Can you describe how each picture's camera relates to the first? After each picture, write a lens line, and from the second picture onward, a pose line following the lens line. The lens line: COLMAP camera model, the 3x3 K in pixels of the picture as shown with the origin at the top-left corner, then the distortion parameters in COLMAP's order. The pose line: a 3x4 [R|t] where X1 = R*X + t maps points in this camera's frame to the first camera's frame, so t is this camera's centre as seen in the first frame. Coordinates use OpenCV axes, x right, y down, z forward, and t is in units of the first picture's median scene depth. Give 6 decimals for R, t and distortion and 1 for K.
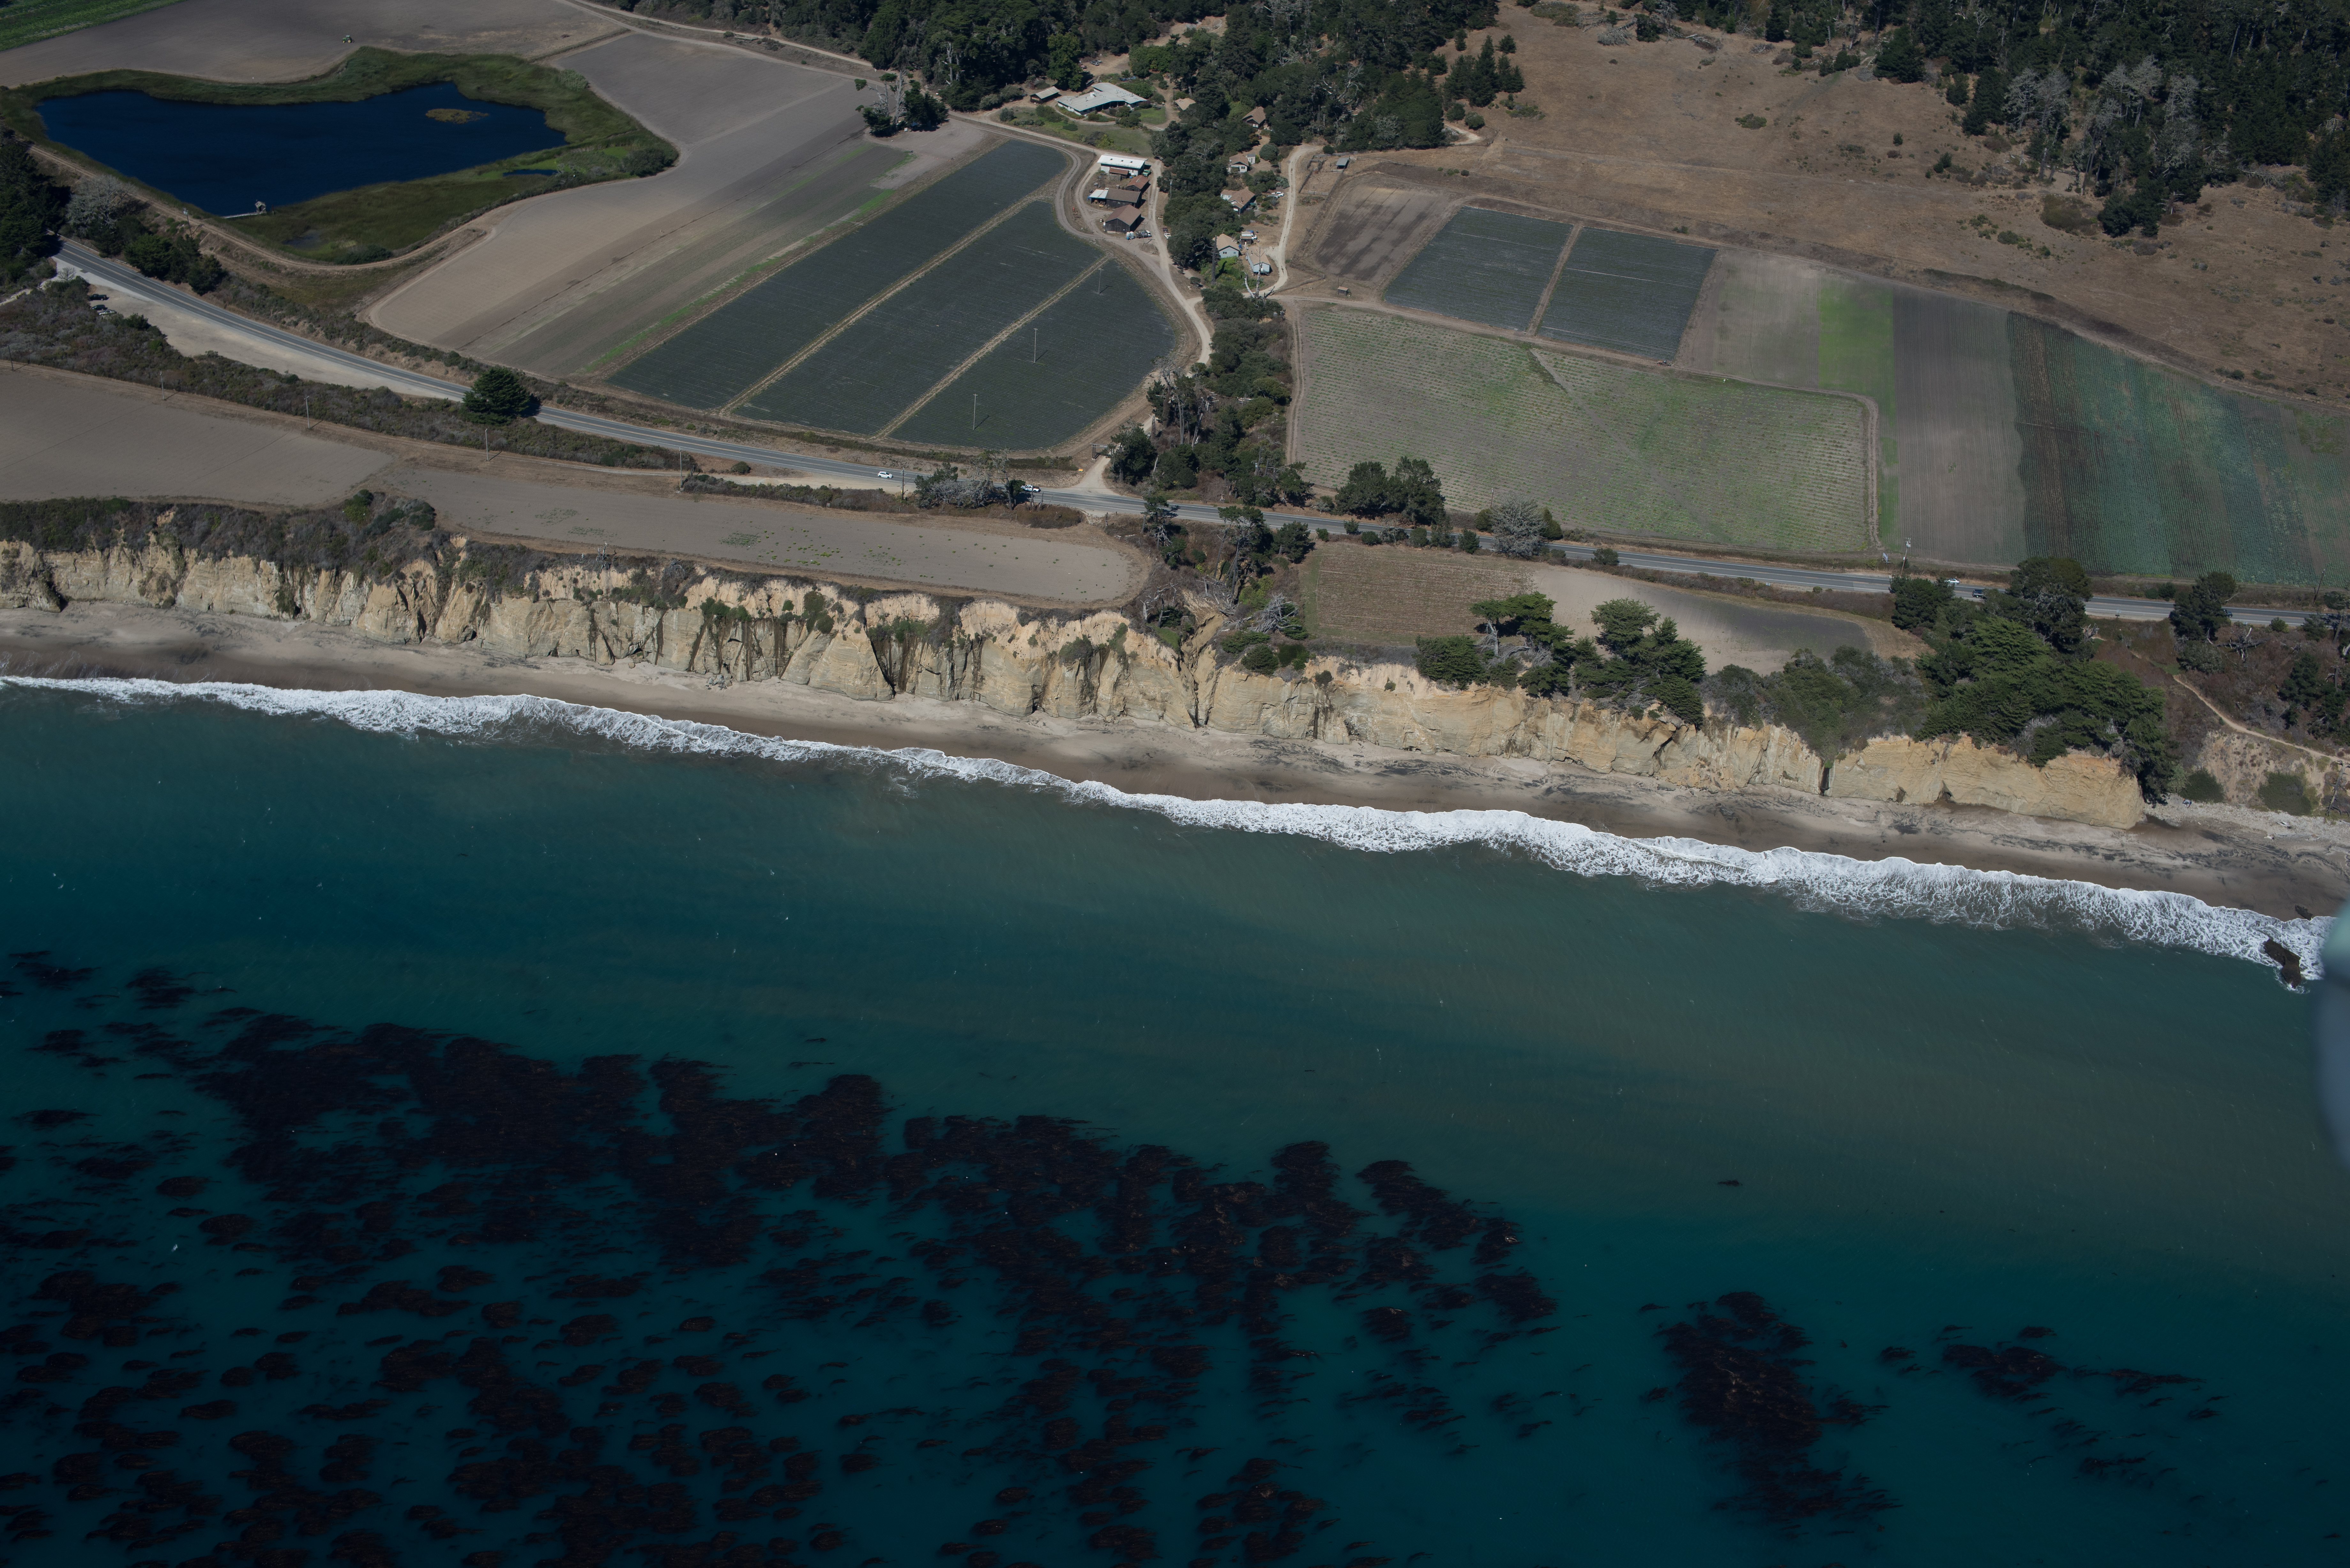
lens RADIAL K [[2701.0, 0, 1175.0], [0, 2701.0, 784.0], [0, 0, 1]] dist [-0.118850, 0.138972]
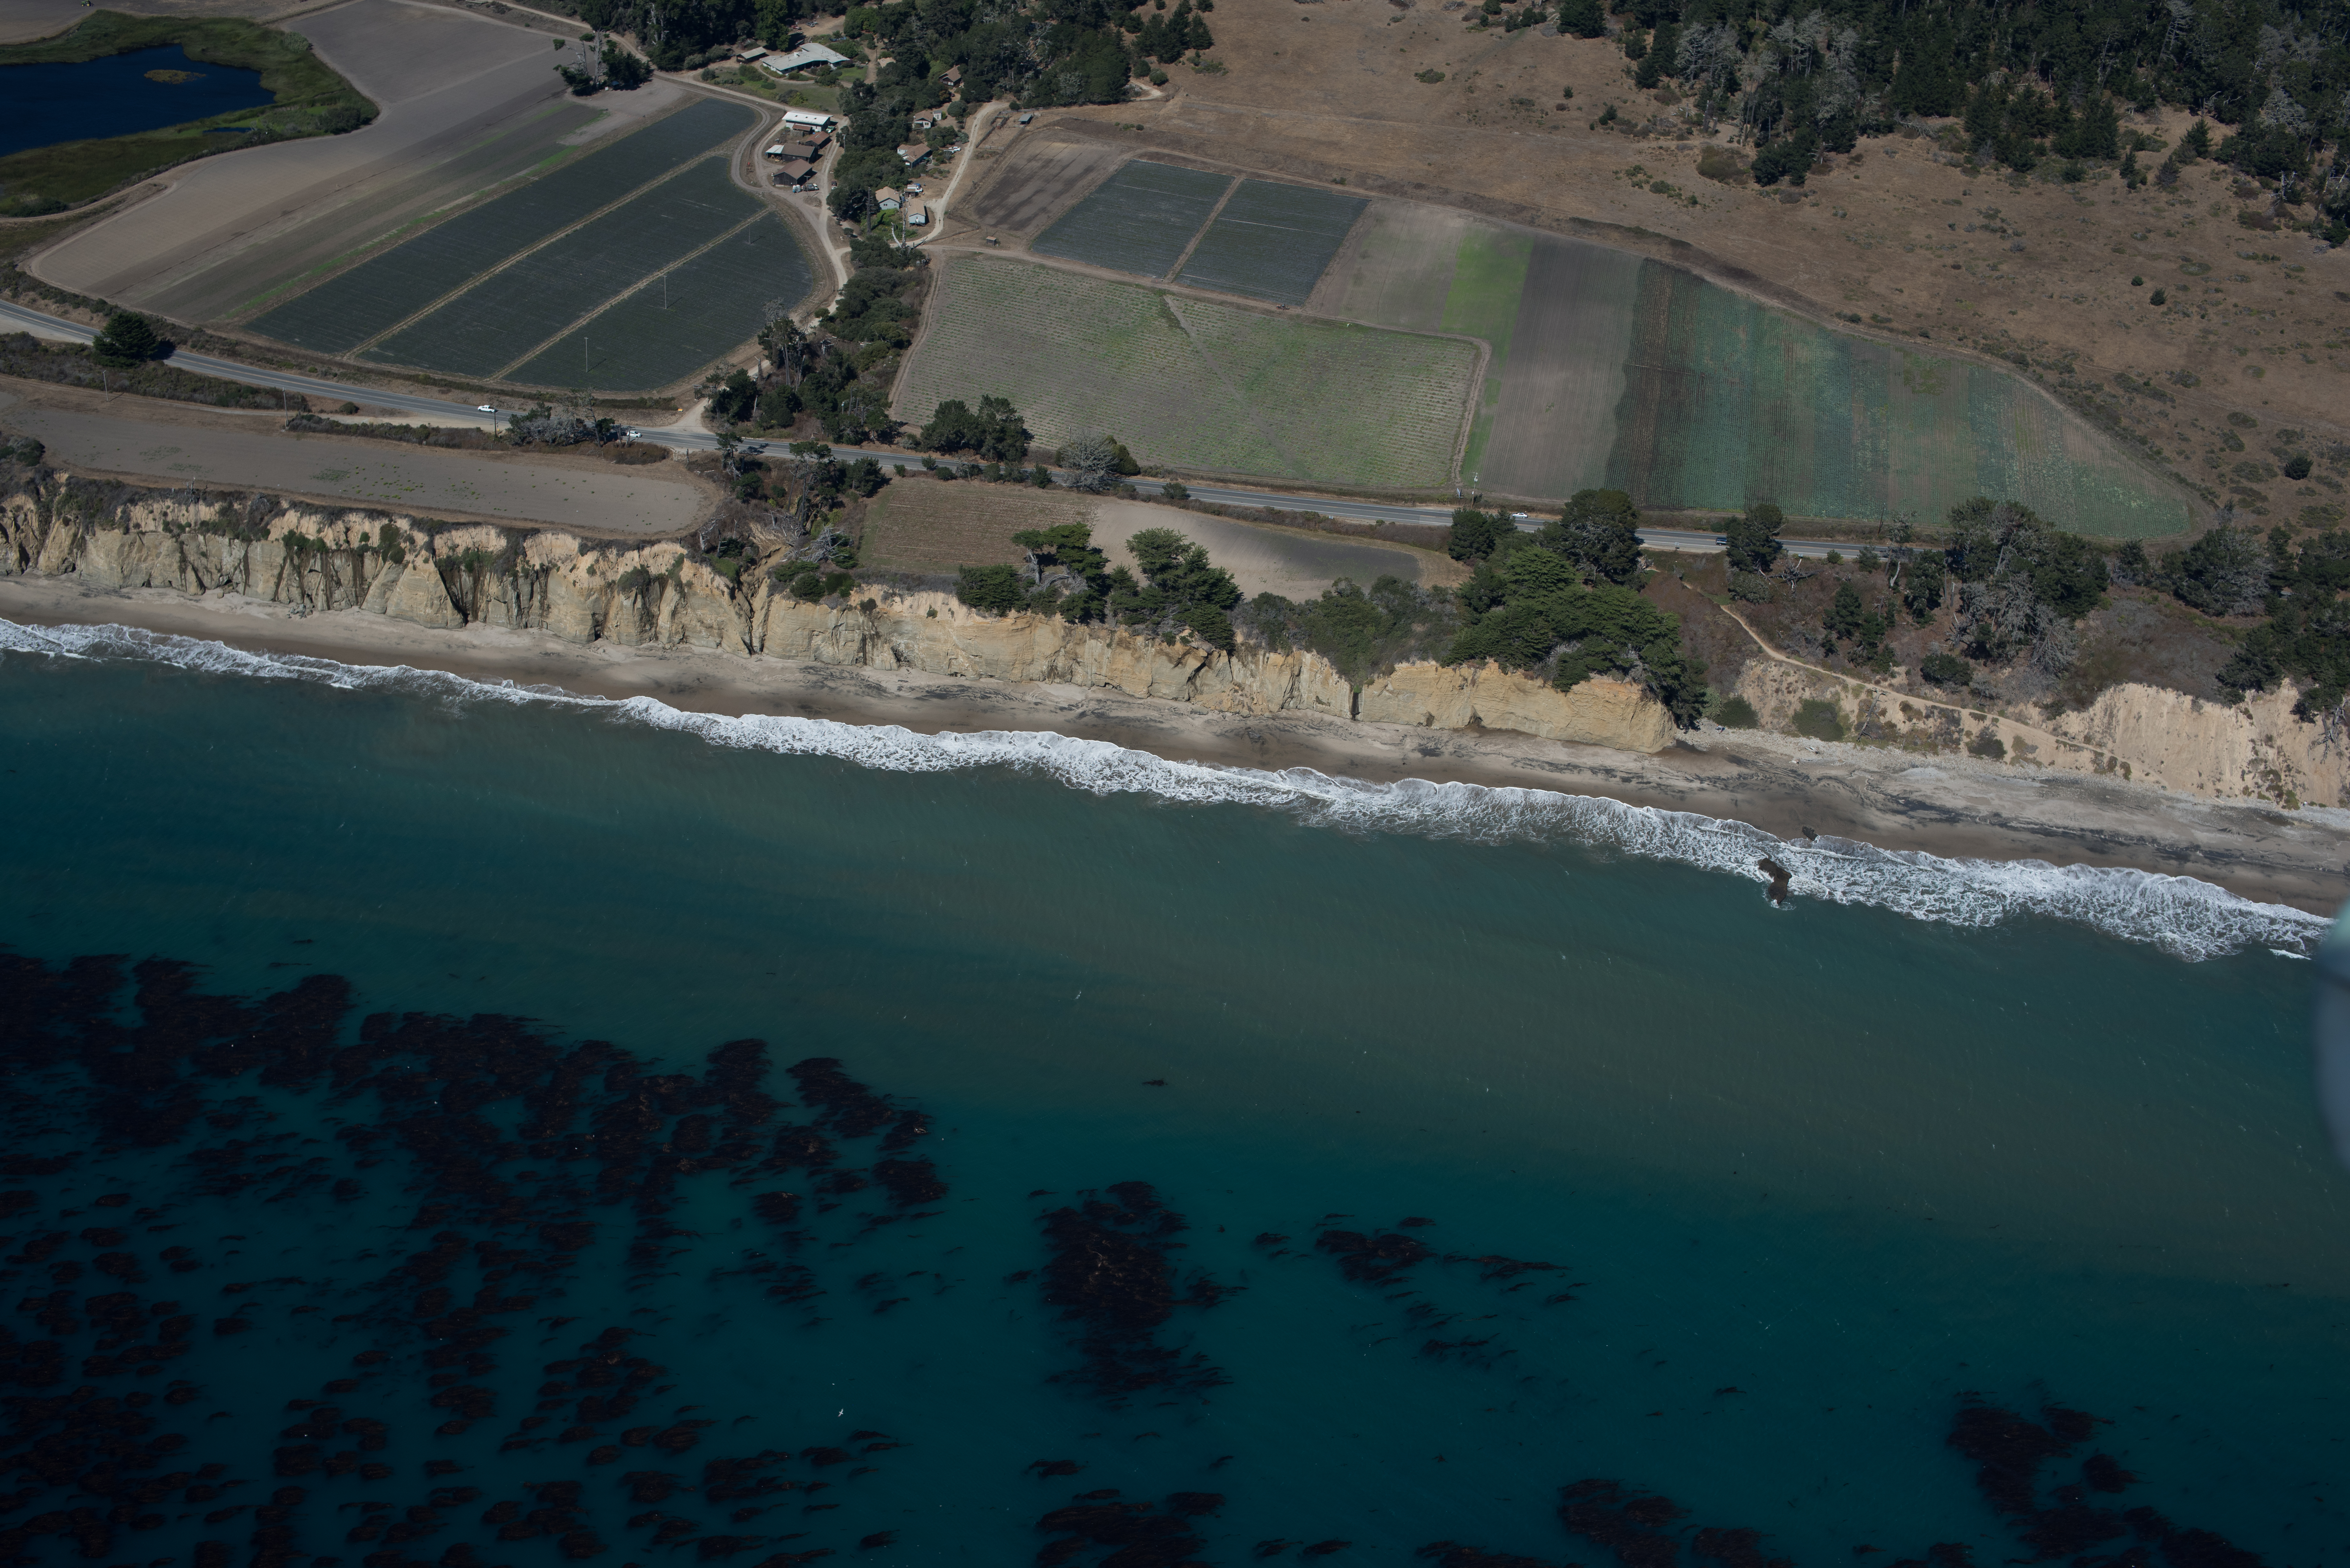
lens RADIAL K [[2701.0, 0, 1175.0], [0, 2701.0, 784.0], [0, 0, 1]] dist [-0.118850, 0.138972]
pose [[0.999990, 0.001863, -0.004019, 0.162479], [-0.001845, 0.999989, 0.004299, 0.022347], [0.004027, -0.004292, 0.999983, -0.026820]]
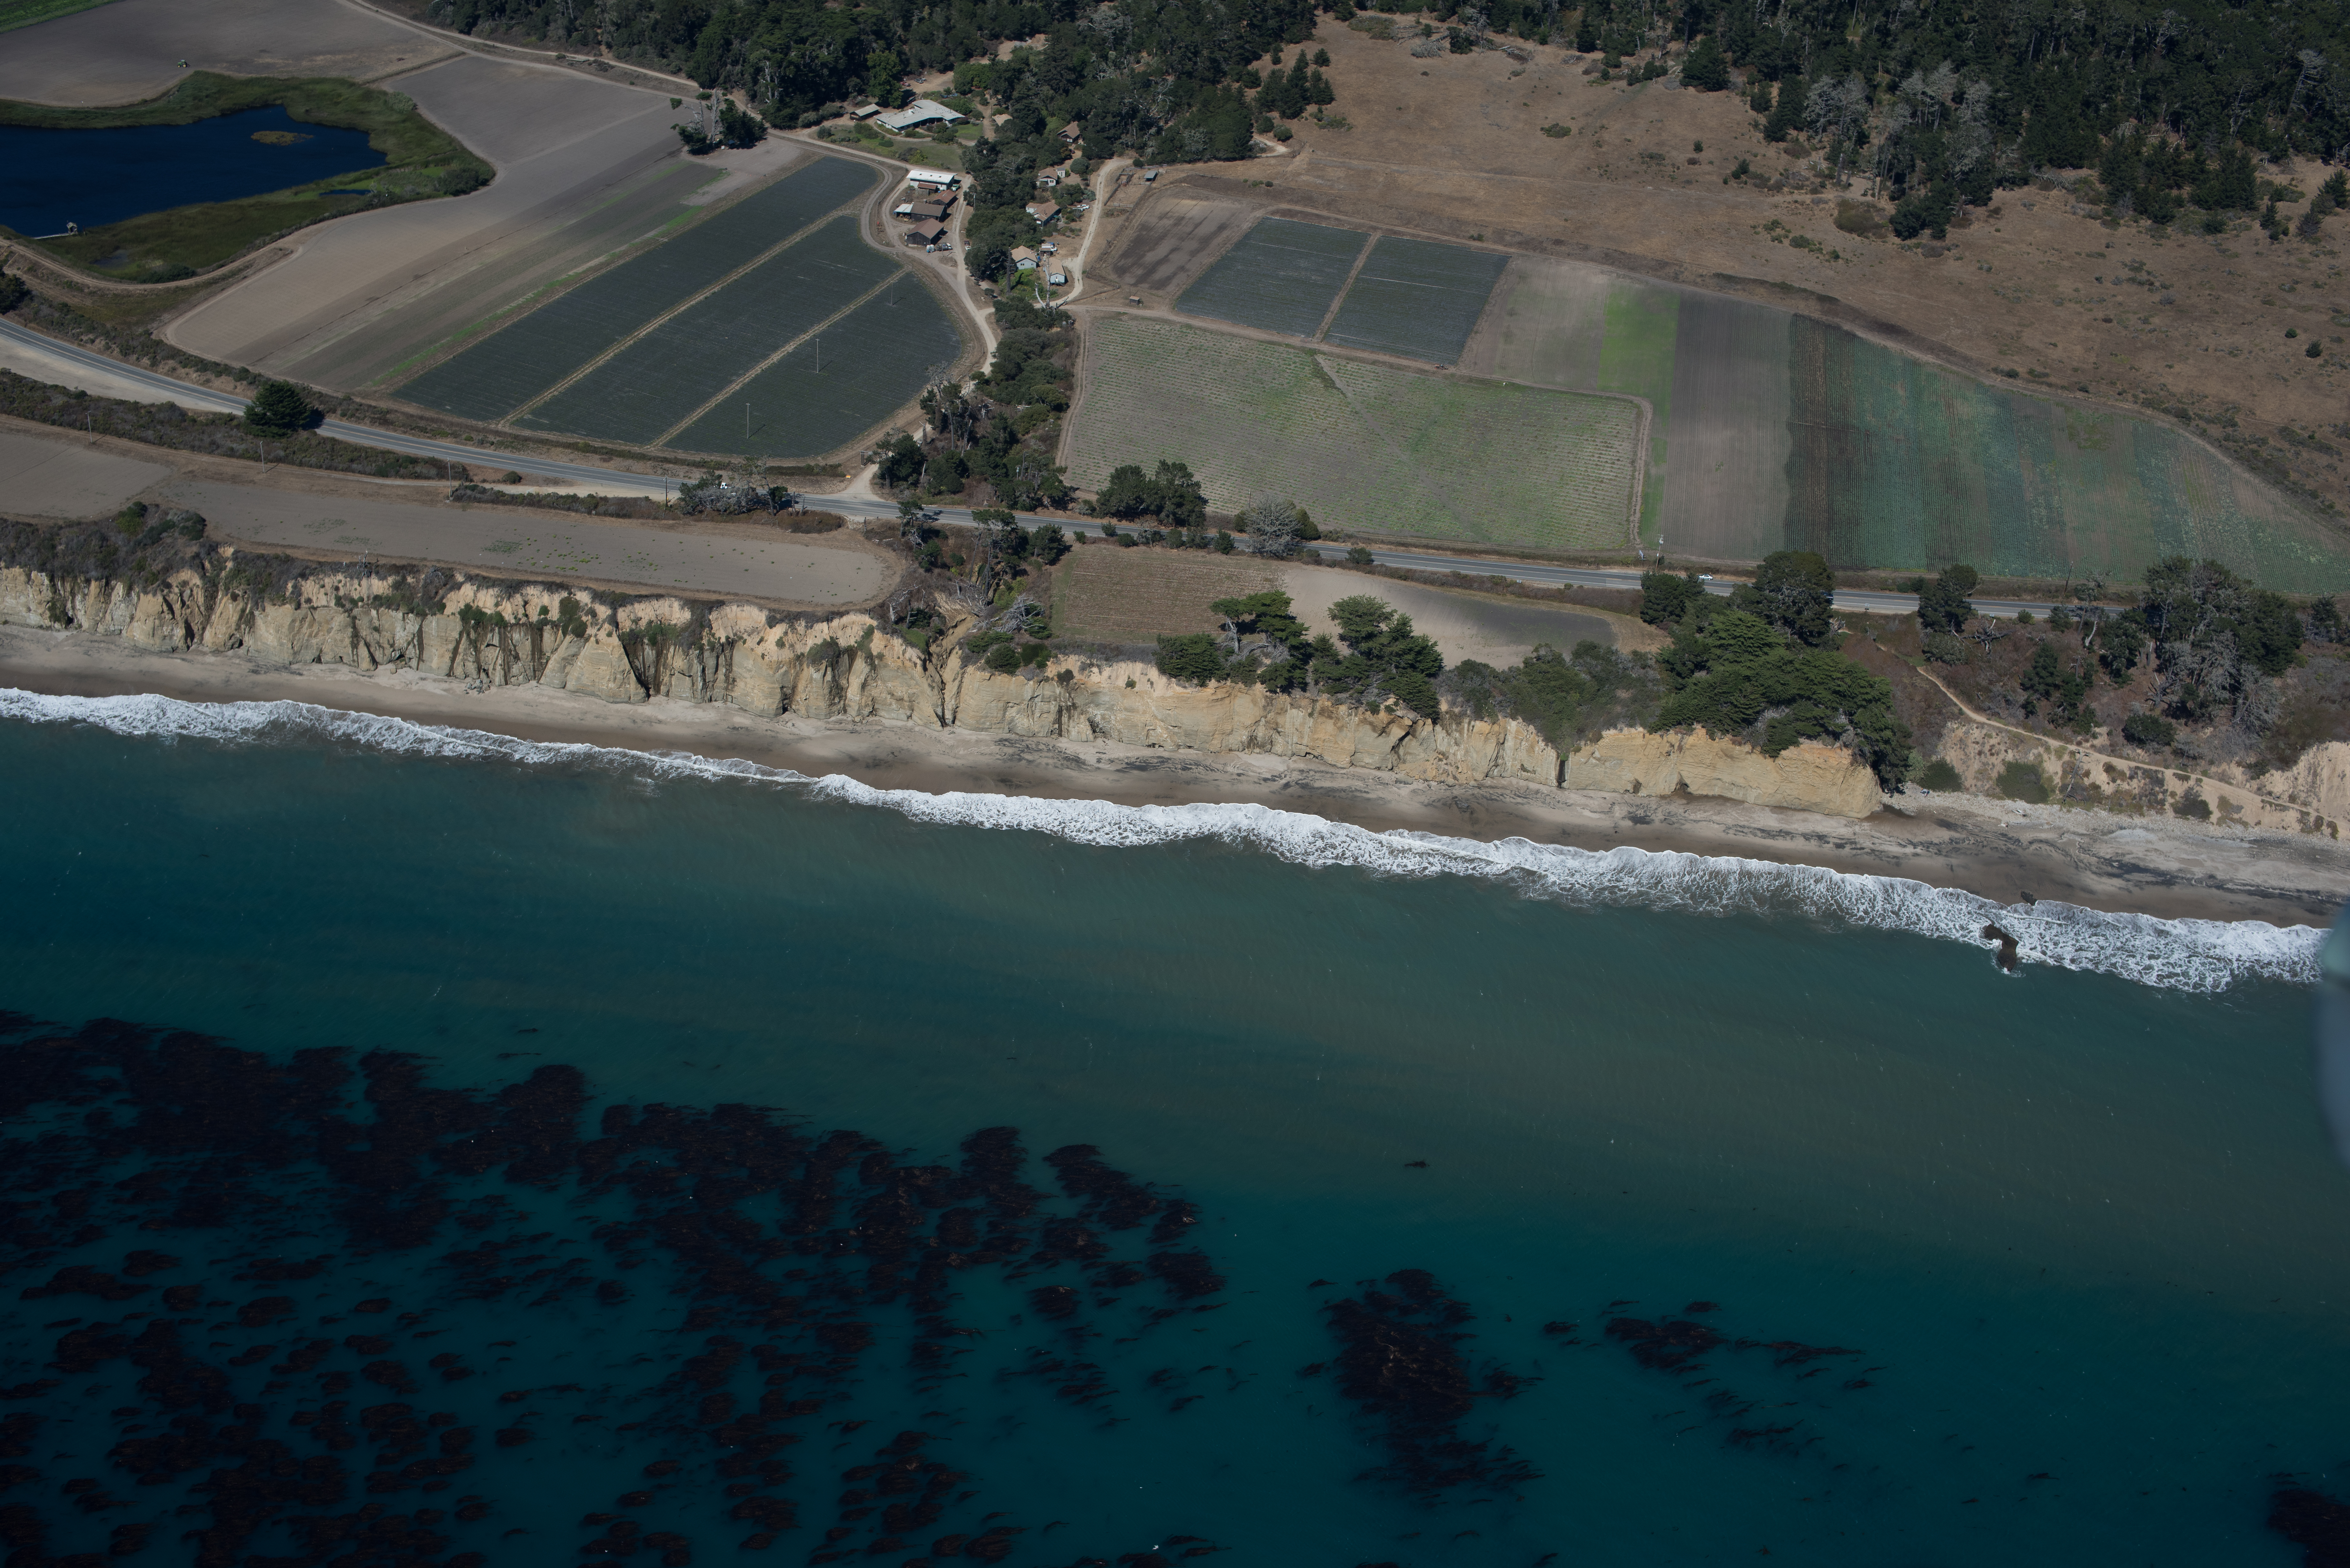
lens RADIAL K [[2701.0, 0, 1175.0], [0, 2701.0, 784.0], [0, 0, 1]] dist [-0.118850, 0.138972]
pose [[0.999933, -0.008787, 0.007494, 0.081297], [0.008864, 0.999907, -0.010318, 0.011026], [-0.007402, 0.010384, 0.999919, -0.013070]]
